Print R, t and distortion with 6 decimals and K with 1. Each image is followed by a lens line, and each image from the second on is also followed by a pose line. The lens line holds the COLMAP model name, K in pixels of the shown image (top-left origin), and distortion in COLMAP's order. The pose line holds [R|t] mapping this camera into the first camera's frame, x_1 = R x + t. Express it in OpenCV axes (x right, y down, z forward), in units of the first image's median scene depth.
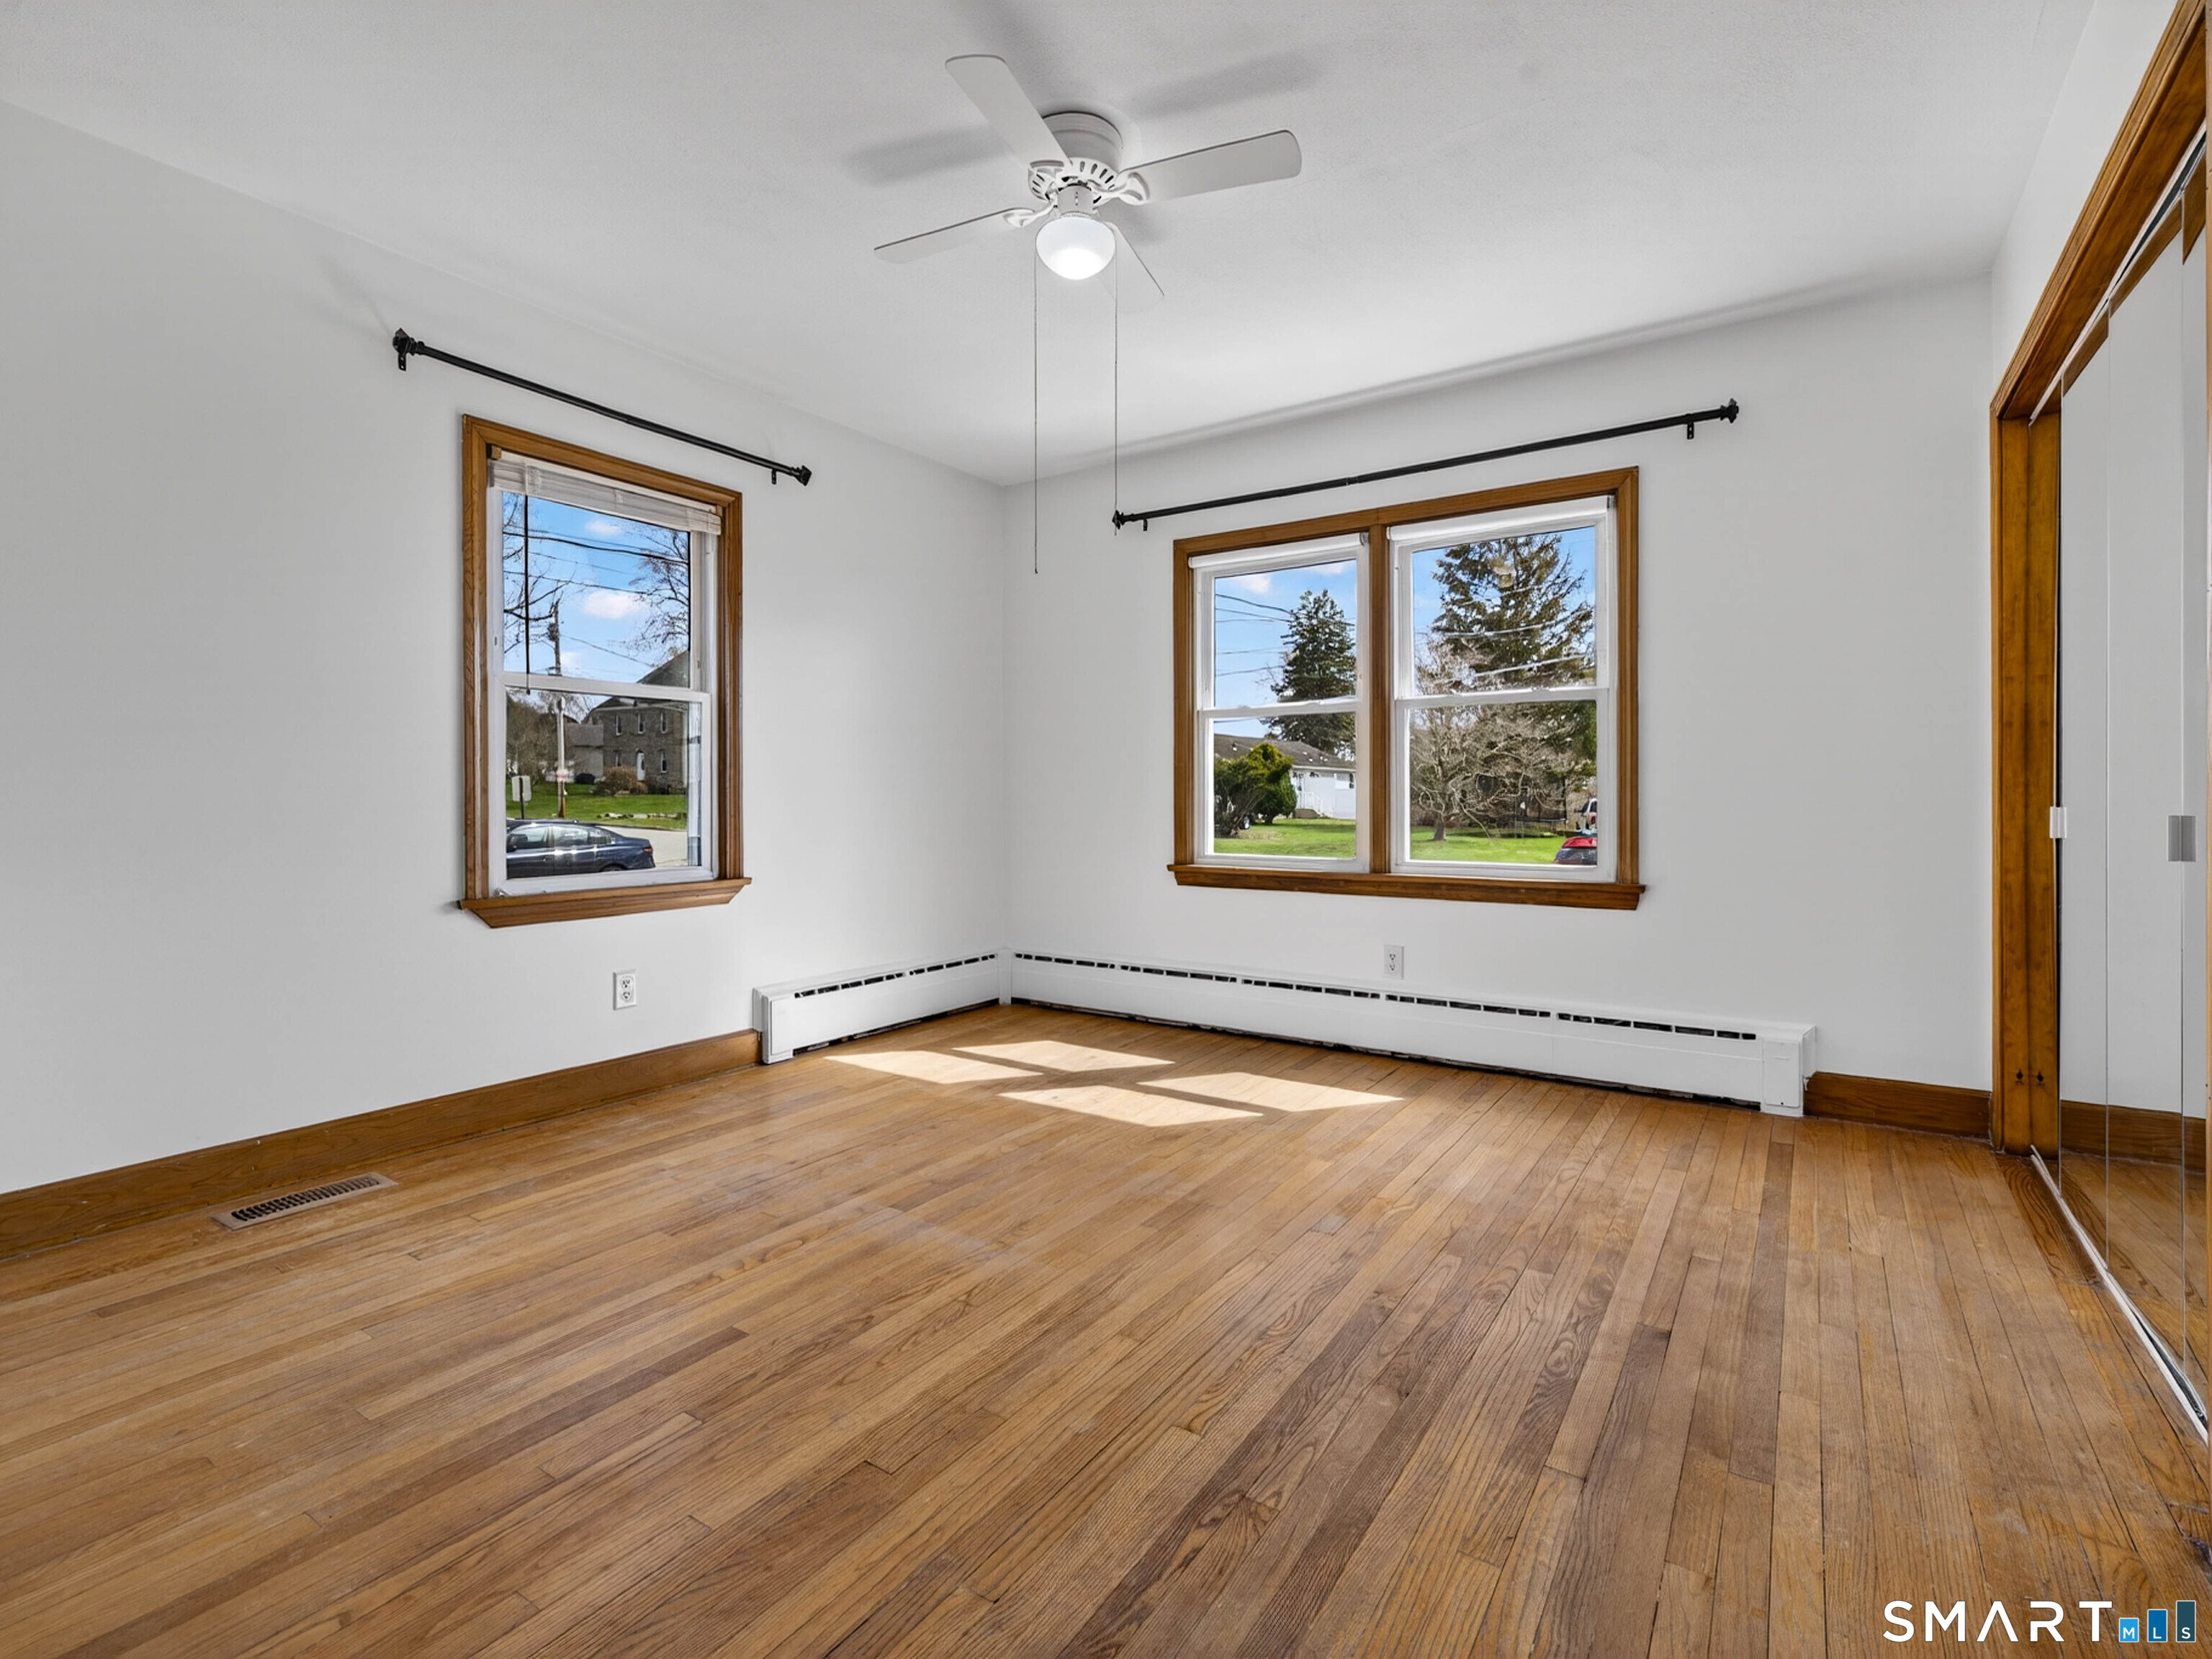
lens RADIAL K [[1032.9, 0, 1115.6], [0, 1032.9, 815.0], [0, 0, 1]] dist [0.008073, -0.002901]
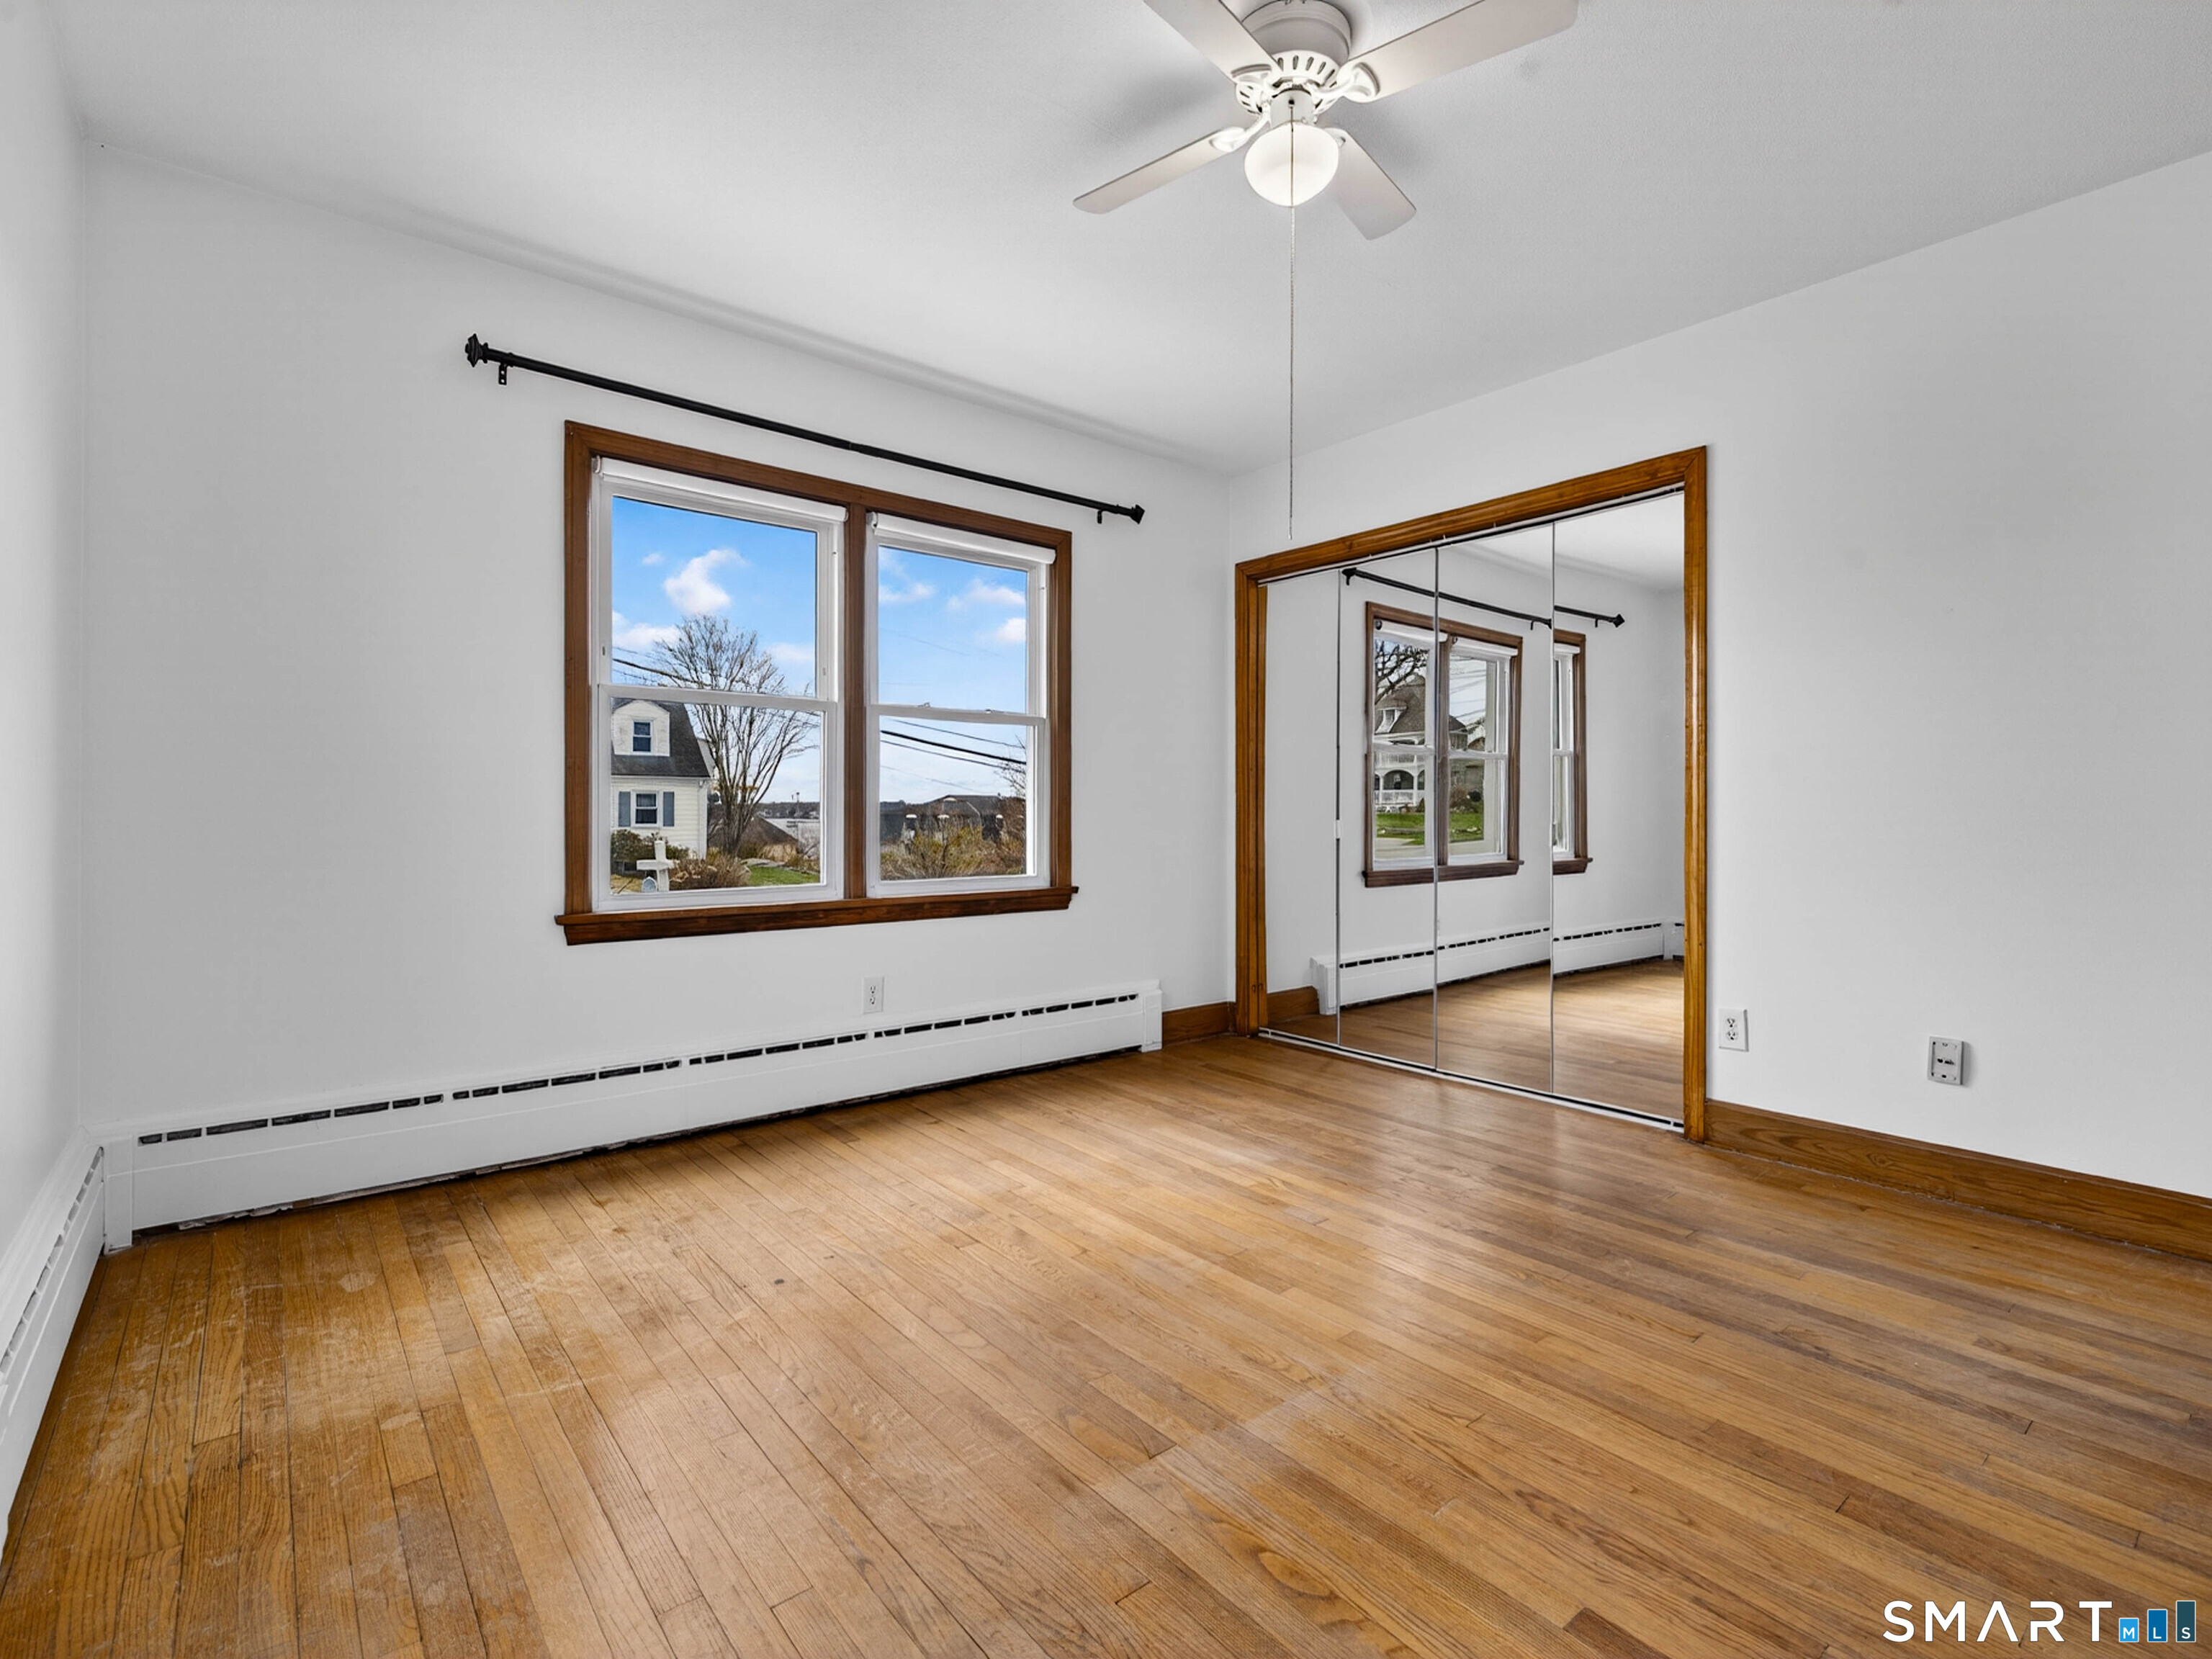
lens RADIAL K [[1032.9, 0, 1117.8], [0, 1032.9, 830.7], [0, 0, 1]] dist [0.008073, -0.002901]
pose [[0.296444, -0.016158, 0.954914, -0.695957], [0.013531, 0.999828, 0.012717, -0.013191], [-0.954954, 0.009151, 0.296611, 0.696397]]
